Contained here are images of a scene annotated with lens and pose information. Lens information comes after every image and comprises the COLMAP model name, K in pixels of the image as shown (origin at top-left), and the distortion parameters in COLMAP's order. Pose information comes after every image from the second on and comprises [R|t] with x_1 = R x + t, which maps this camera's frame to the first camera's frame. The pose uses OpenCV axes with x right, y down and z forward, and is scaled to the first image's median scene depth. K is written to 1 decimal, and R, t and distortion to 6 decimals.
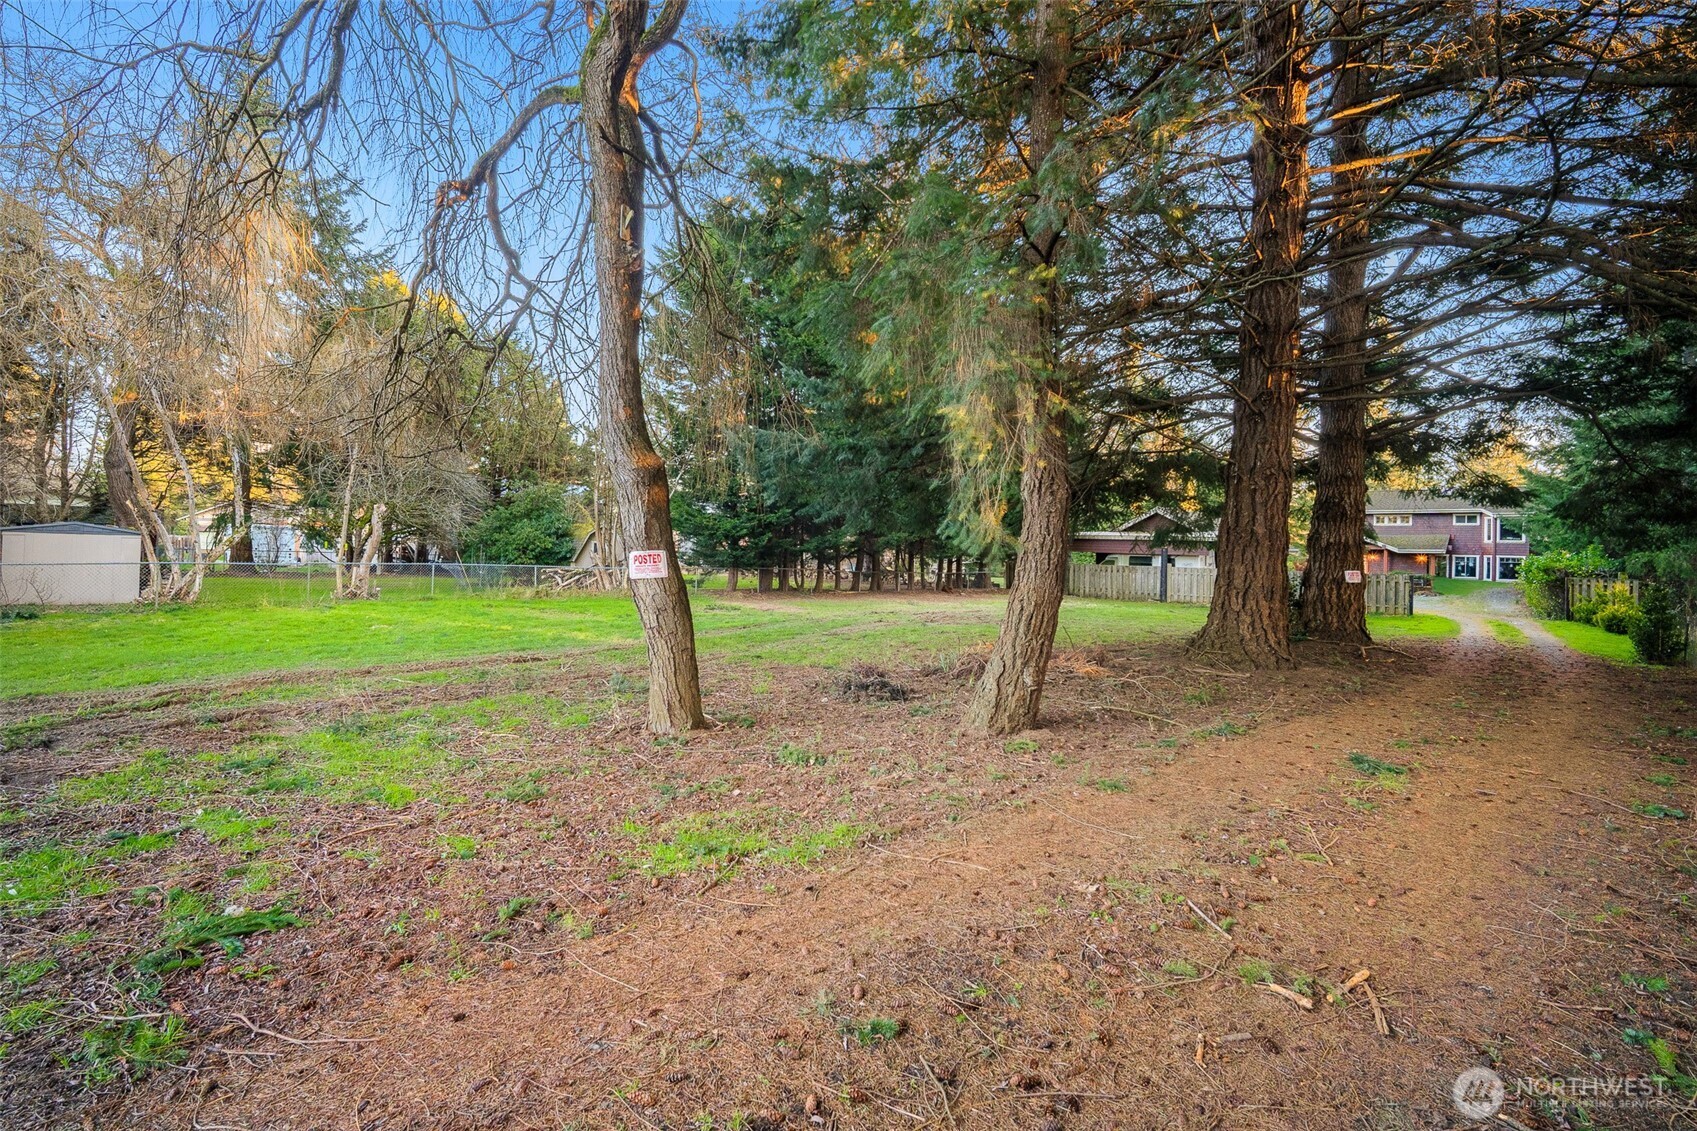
lens RADIAL K [[707.2, 0, 856.8], [0, 707.2, 556.0], [0, 0, 1]] dist [-0.012987, -0.000074]
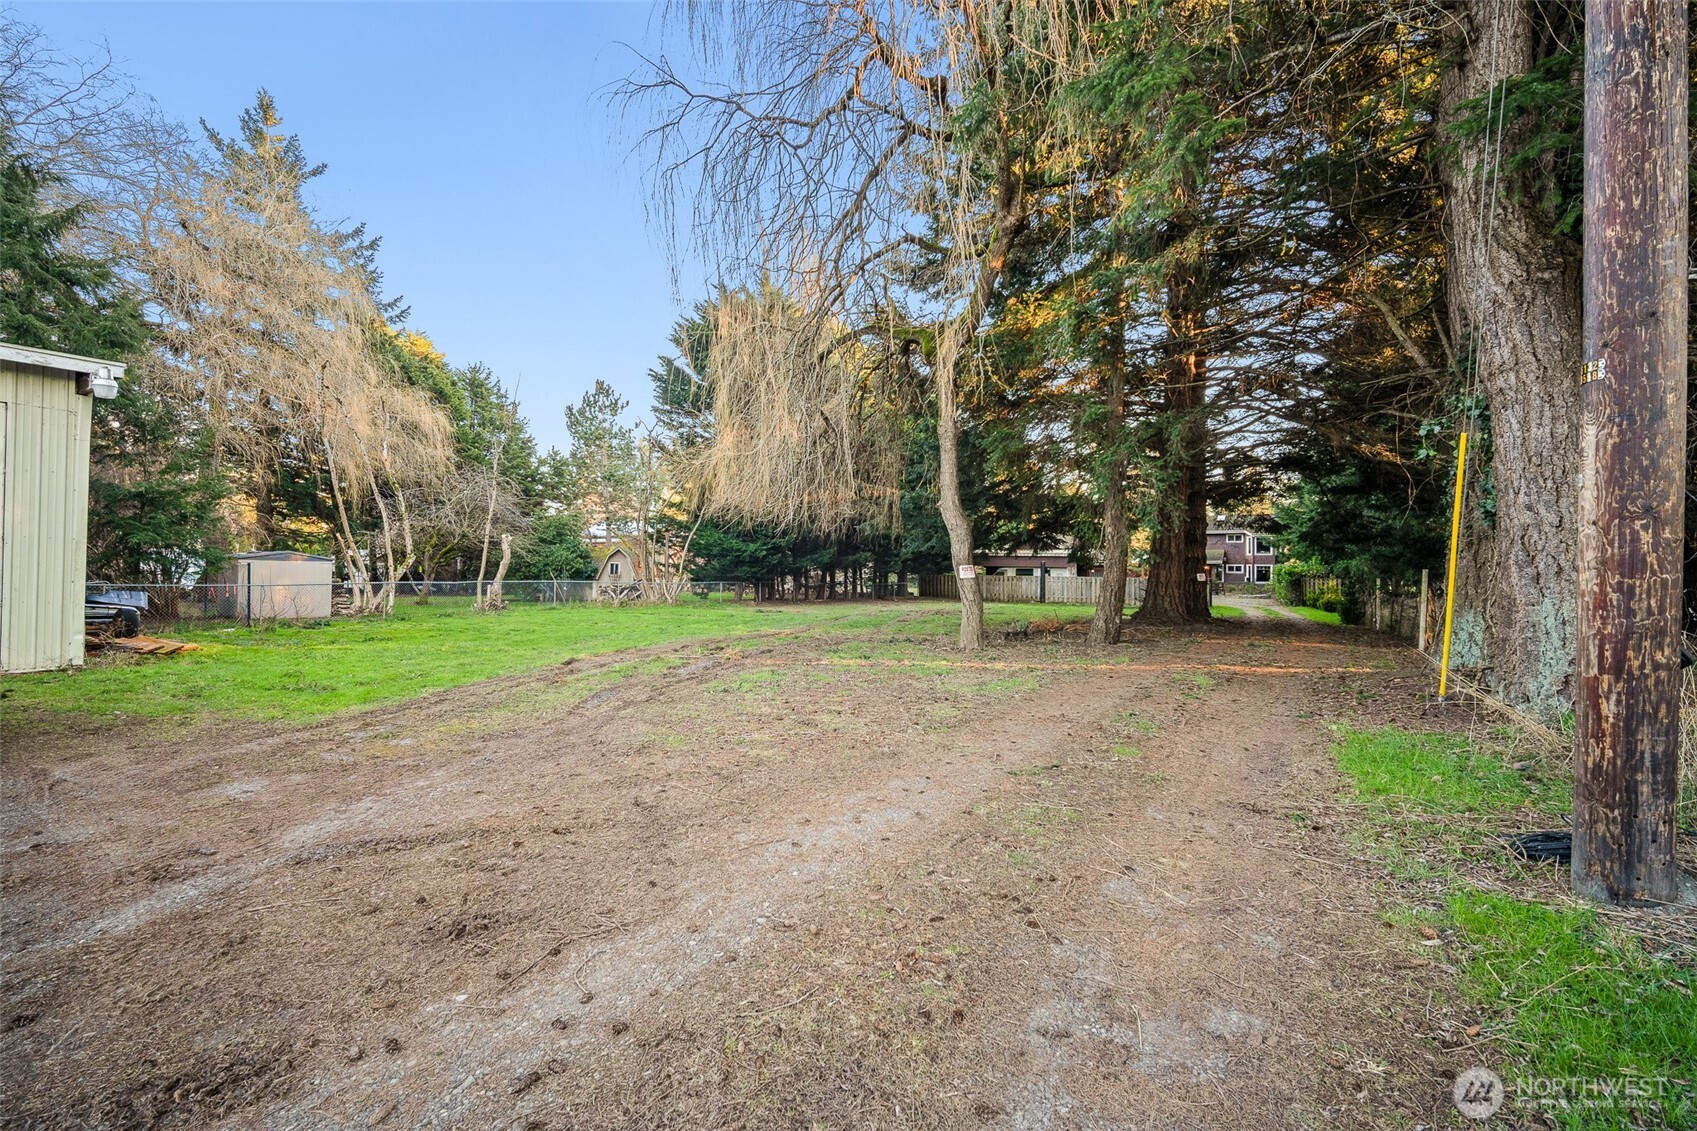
lens RADIAL K [[707.2, 0, 845.8], [0, 707.2, 576.8], [0, 0, 1]] dist [-0.012987, -0.000074]
pose [[0.973156, -0.016469, 0.229555, -0.311904], [0.015209, 0.999858, 0.007258, 0.001812], [-0.229642, -0.003572, 0.973269, -0.273393]]
